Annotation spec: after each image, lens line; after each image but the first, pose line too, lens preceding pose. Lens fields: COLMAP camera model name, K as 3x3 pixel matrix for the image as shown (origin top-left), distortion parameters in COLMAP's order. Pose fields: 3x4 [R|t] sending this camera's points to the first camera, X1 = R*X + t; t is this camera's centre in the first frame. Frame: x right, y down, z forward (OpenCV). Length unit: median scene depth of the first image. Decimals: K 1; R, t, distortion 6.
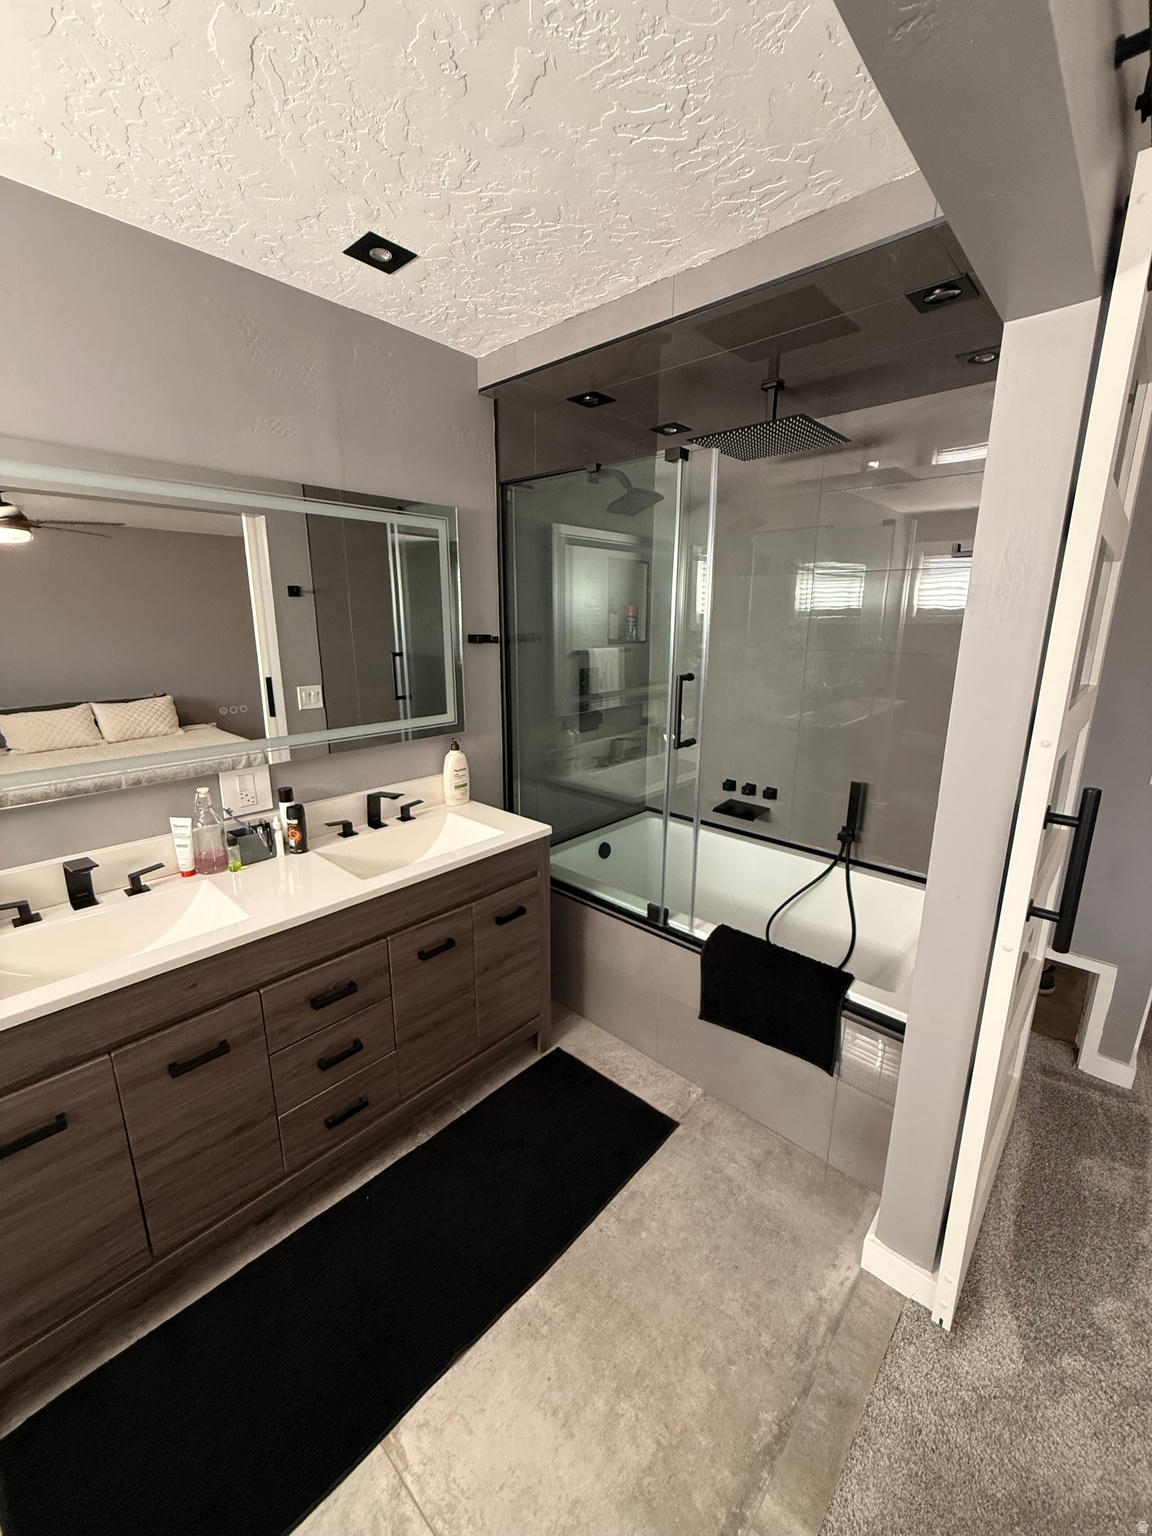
lens RADIAL K [[613.2, 0, 578.9], [0, 613.2, 764.9], [0, 0, 1]] dist [-0.002118, 0.000824]
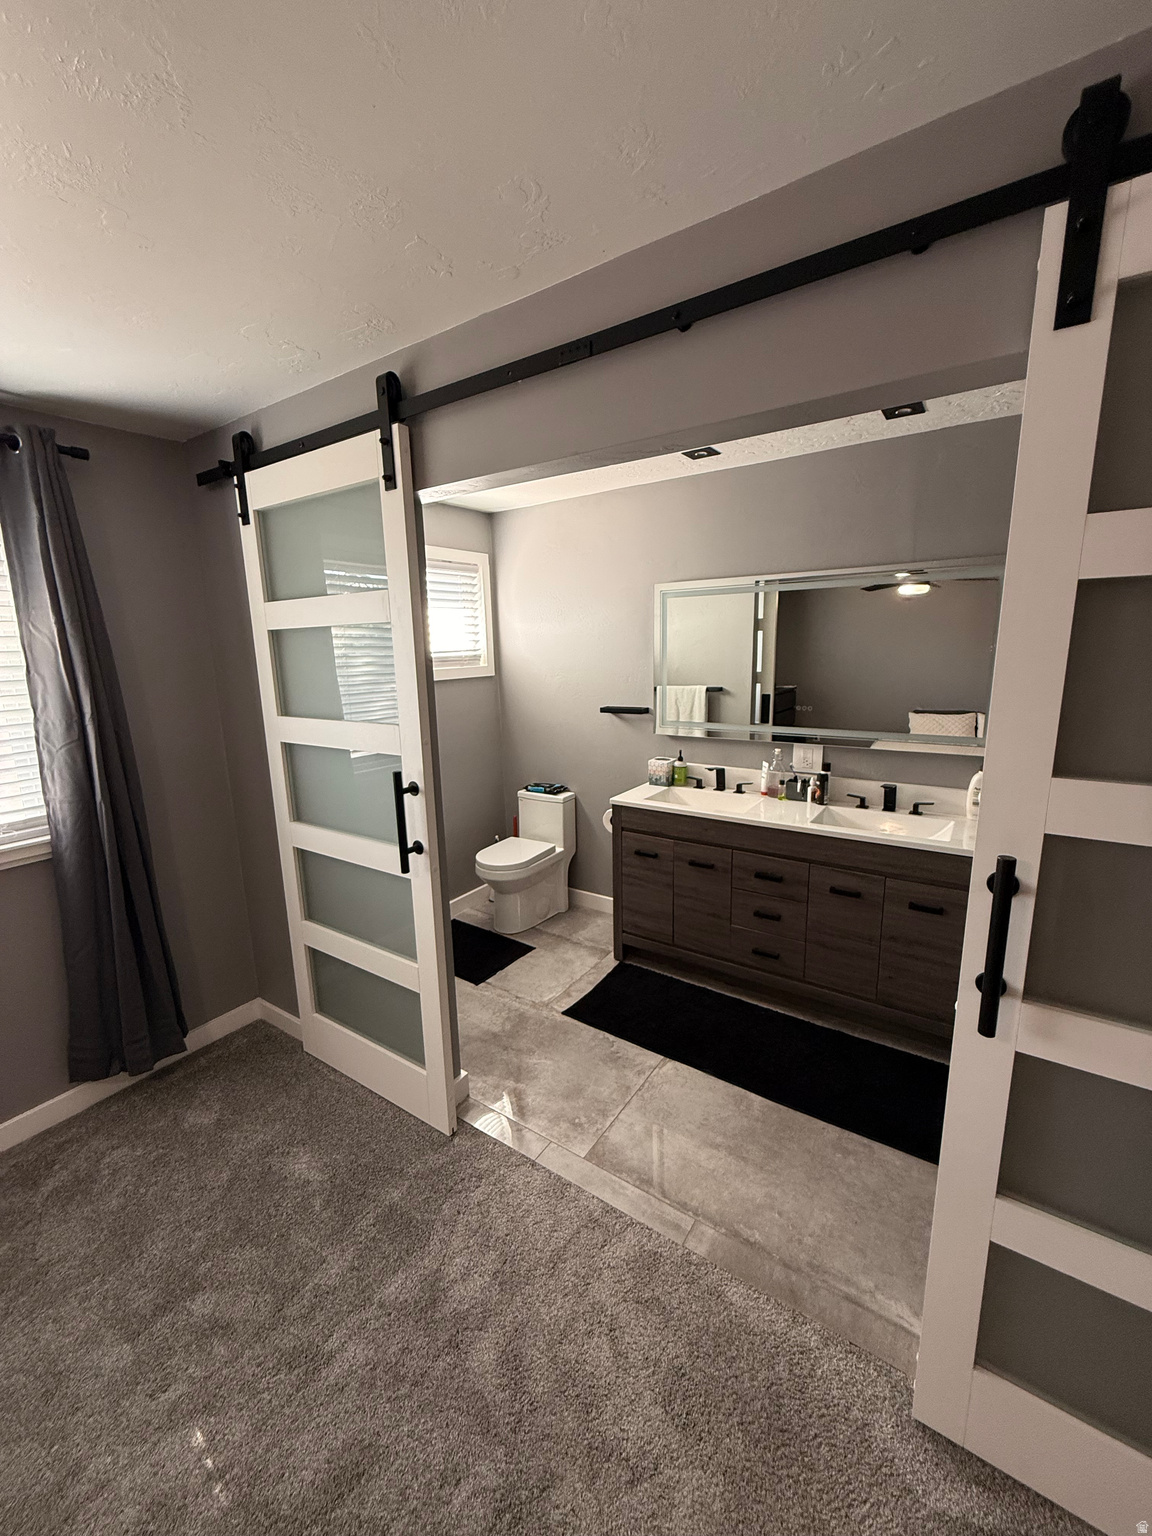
lens RADIAL K [[613.2, 0, 575.4], [0, 613.2, 759.3], [0, 0, 1]] dist [-0.002118, 0.000824]
pose [[0.141356, 0.176420, -0.974112, 1.034478], [-0.213312, 0.966306, 0.144052, -0.064143], [0.966704, 0.187427, 0.174226, 0.117826]]
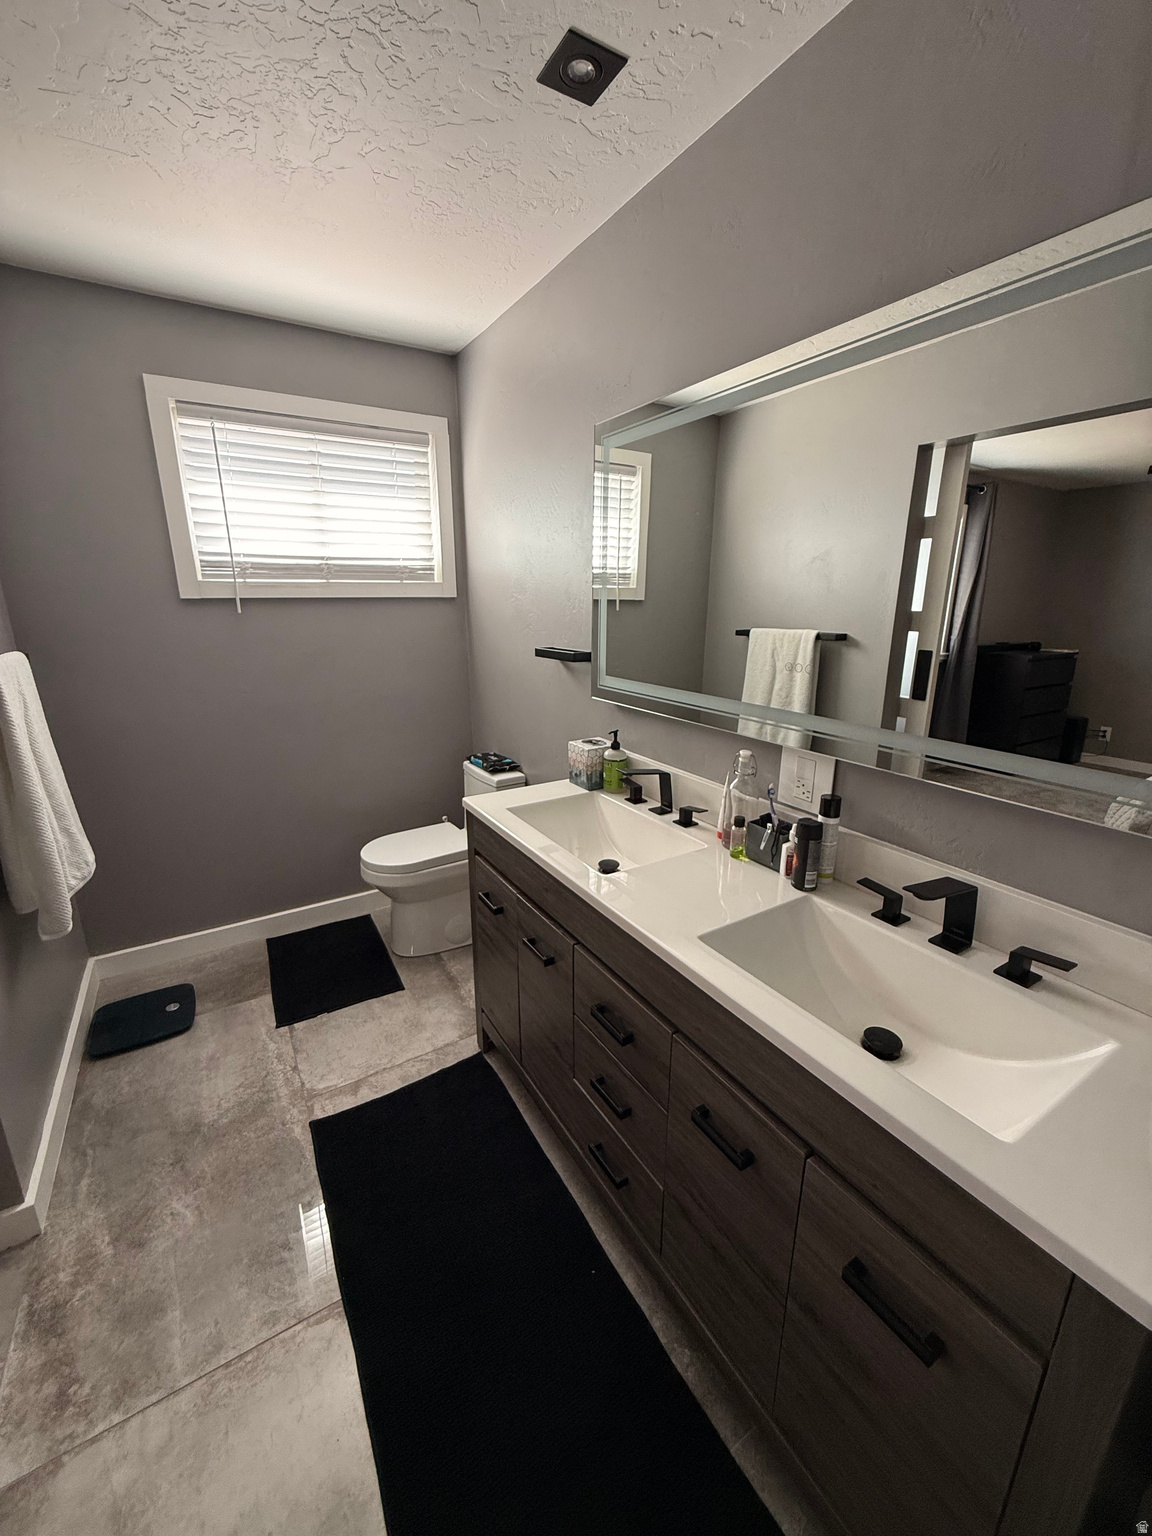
lens RADIAL K [[613.2, 0, 581.2], [0, 613.2, 759.2], [0, 0, 1]] dist [-0.002118, 0.000824]
pose [[-0.275144, 0.243558, -0.930041, 0.242937], [-0.233180, 0.921588, 0.310328, -0.160276], [0.932697, 0.302251, -0.196776, 0.937635]]
